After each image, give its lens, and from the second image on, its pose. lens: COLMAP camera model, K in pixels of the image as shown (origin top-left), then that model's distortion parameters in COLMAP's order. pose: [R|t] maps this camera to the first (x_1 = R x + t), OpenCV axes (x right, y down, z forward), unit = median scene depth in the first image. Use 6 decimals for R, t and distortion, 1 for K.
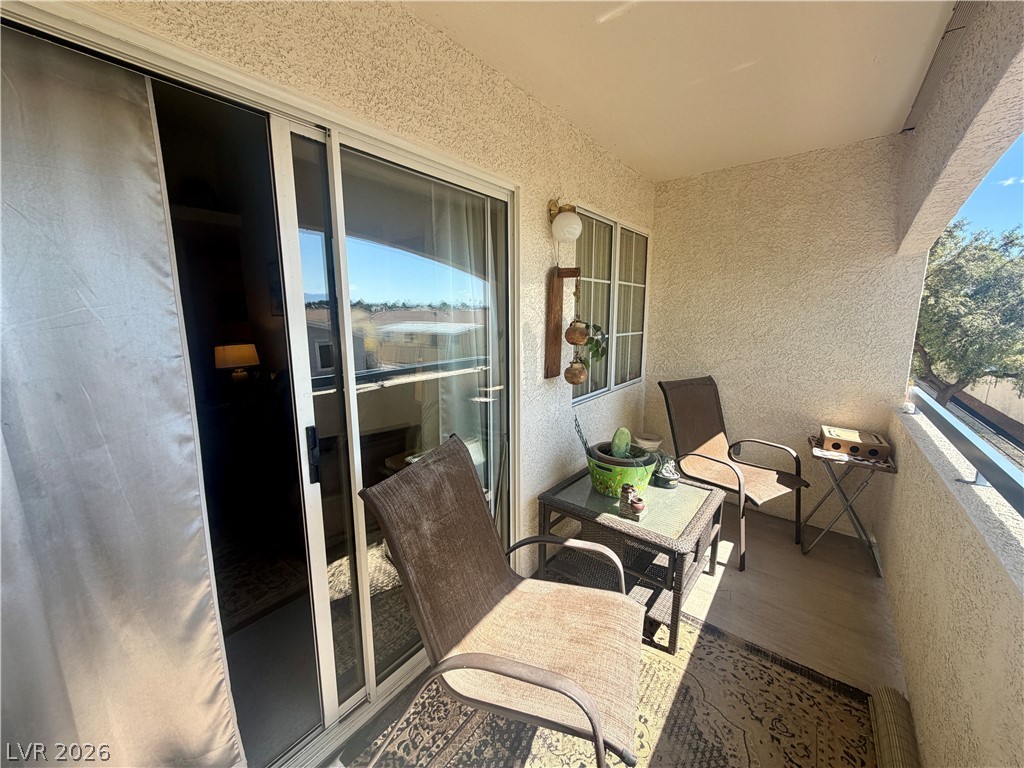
lens RADIAL K [[406.8, 0, 510.6], [0, 406.8, 384.7], [0, 0, 1]] dist [-0.000503, 0.000008]
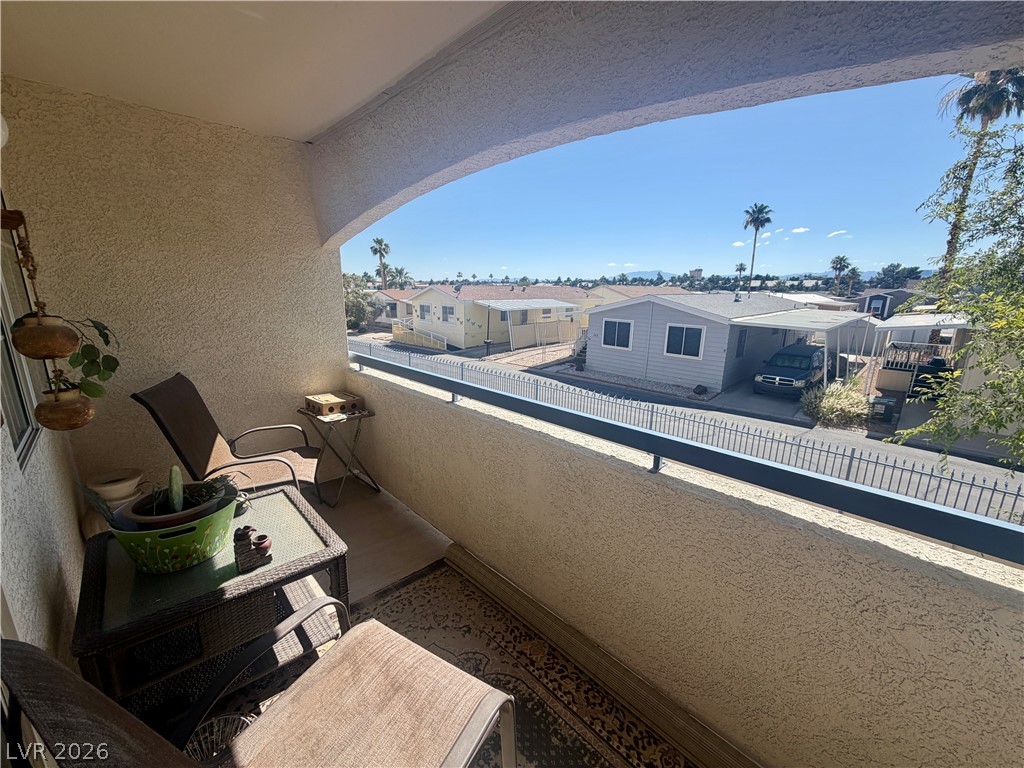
lens RADIAL K [[406.8, 0, 511.7], [0, 406.8, 383.9], [0, 0, 1]] dist [-0.000503, 0.000008]
pose [[0.146142, -0.214950, 0.965629, -0.254990], [0.157593, 0.968702, 0.191784, -0.066959], [-0.976630, 0.124148, 0.175443, 0.281716]]
